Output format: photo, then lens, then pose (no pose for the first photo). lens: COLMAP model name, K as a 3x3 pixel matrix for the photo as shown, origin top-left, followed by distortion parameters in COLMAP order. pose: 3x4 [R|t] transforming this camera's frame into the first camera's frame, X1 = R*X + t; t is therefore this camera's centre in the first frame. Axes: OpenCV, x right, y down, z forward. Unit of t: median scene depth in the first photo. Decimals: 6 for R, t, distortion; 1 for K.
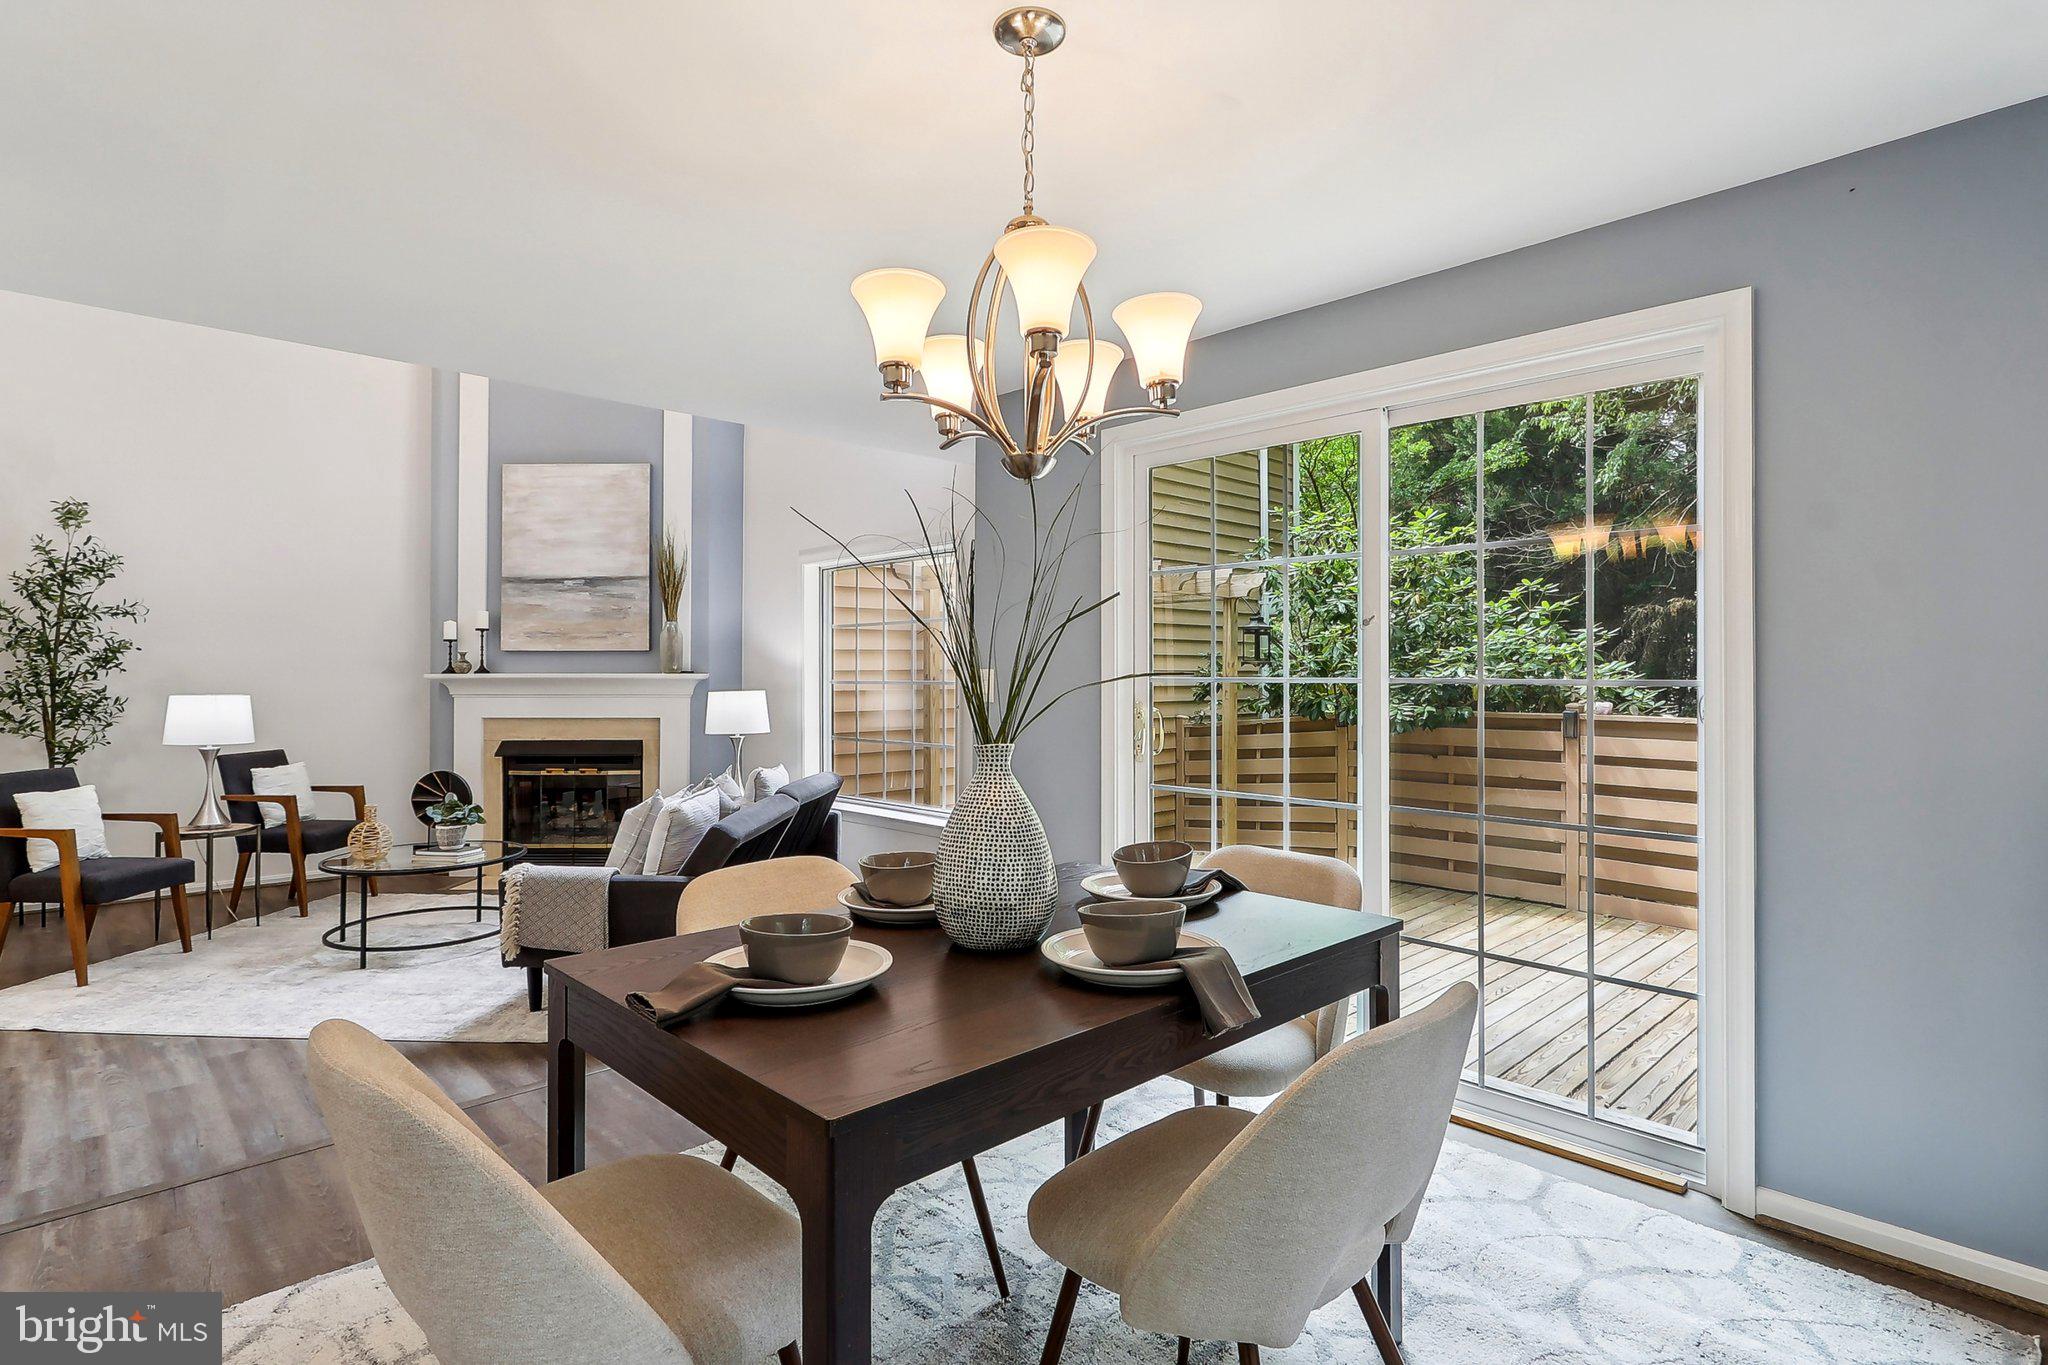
lens RADIAL K [[958.6, 0, 1012.7], [0, 958.6, 672.3], [0, 0, 1]] dist [-0.016469, 0.001432]
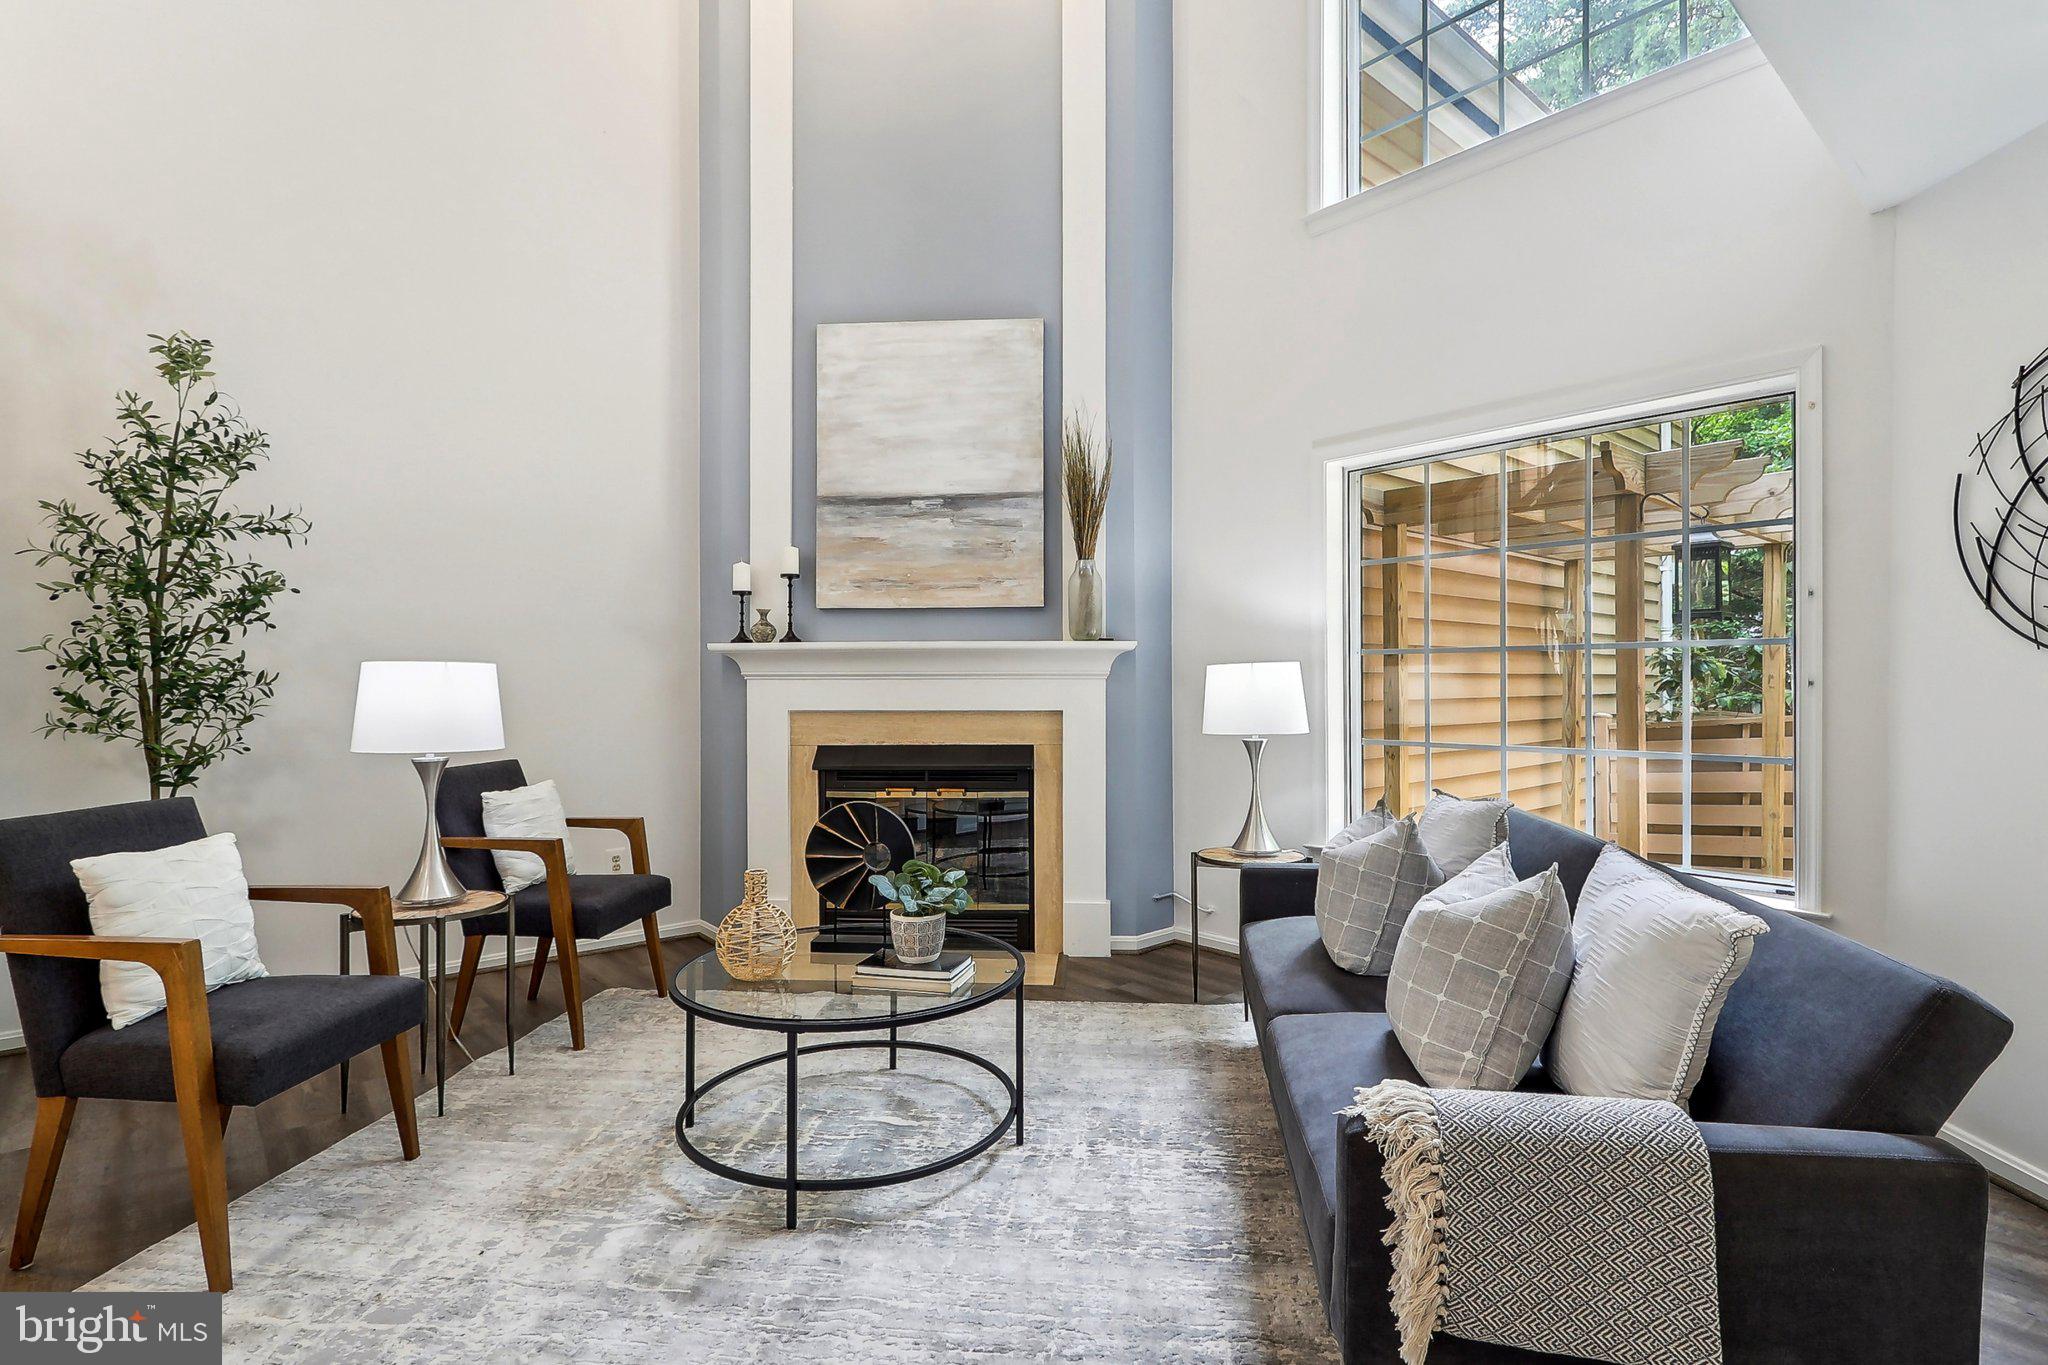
lens RADIAL K [[960.6, 0, 1037.3], [0, 960.6, 684.0], [0, 0, 1]] dist [-0.002729, -0.001451]
pose [[0.998544, -0.001285, -0.053934, -0.422170], [0.001782, 0.999956, 0.009182, 0.028886], [0.053920, -0.009264, 0.998502, 0.419544]]
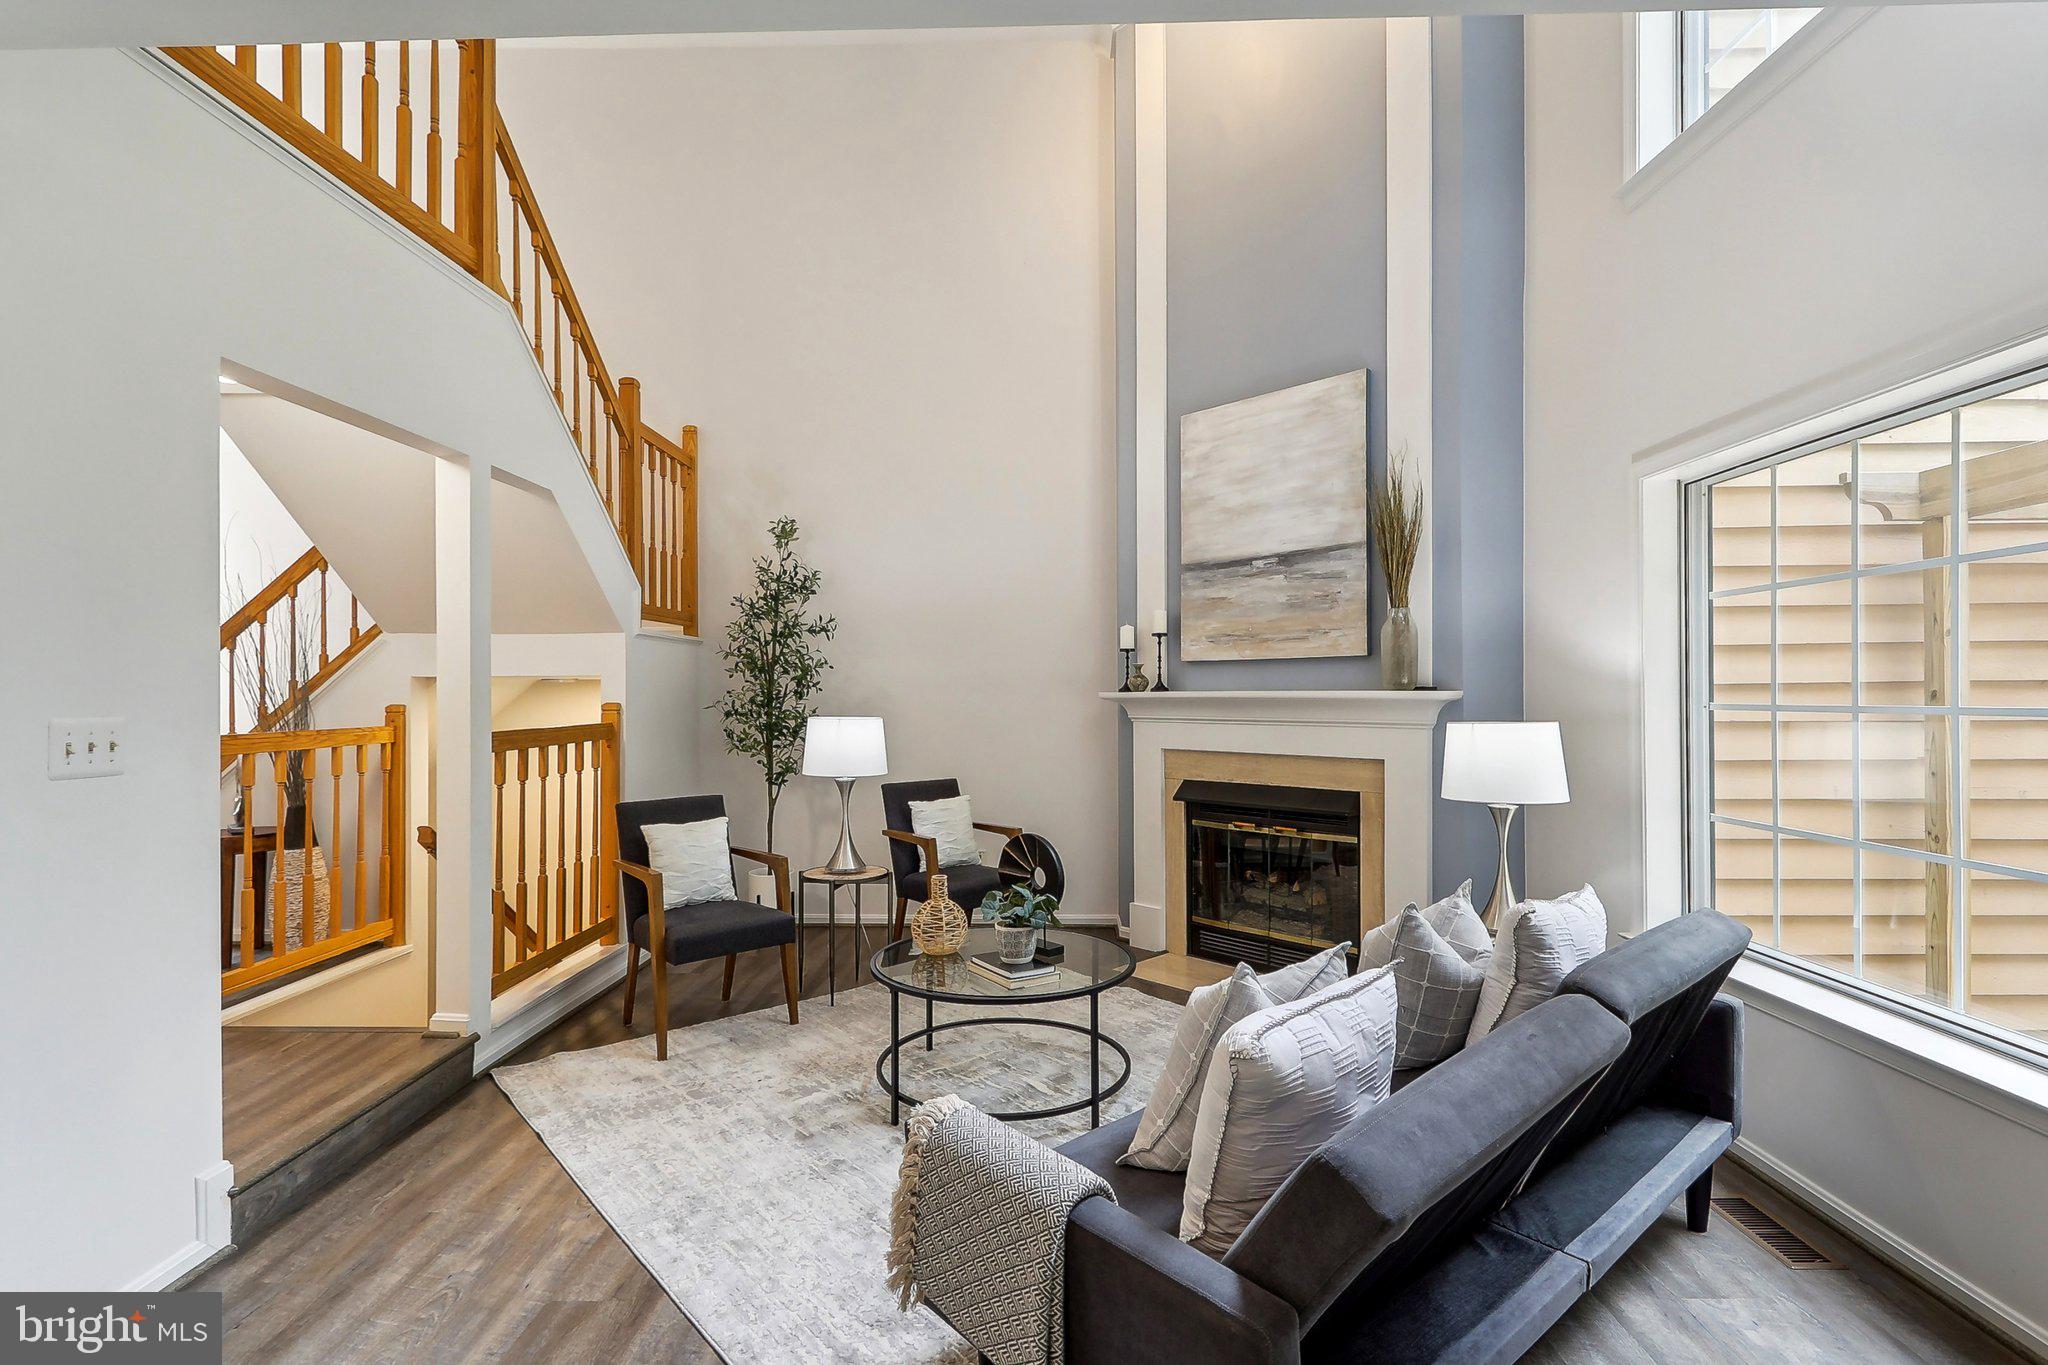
lens RADIAL K [[960.6, 0, 1029.3], [0, 960.6, 680.6], [0, 0, 1]] dist [-0.002729, -0.001451]
pose [[0.704798, -0.011359, -0.709317, -0.096137], [0.006172, 0.999932, -0.009880, -0.000628], [0.709381, 0.002585, 0.704820, 0.454999]]
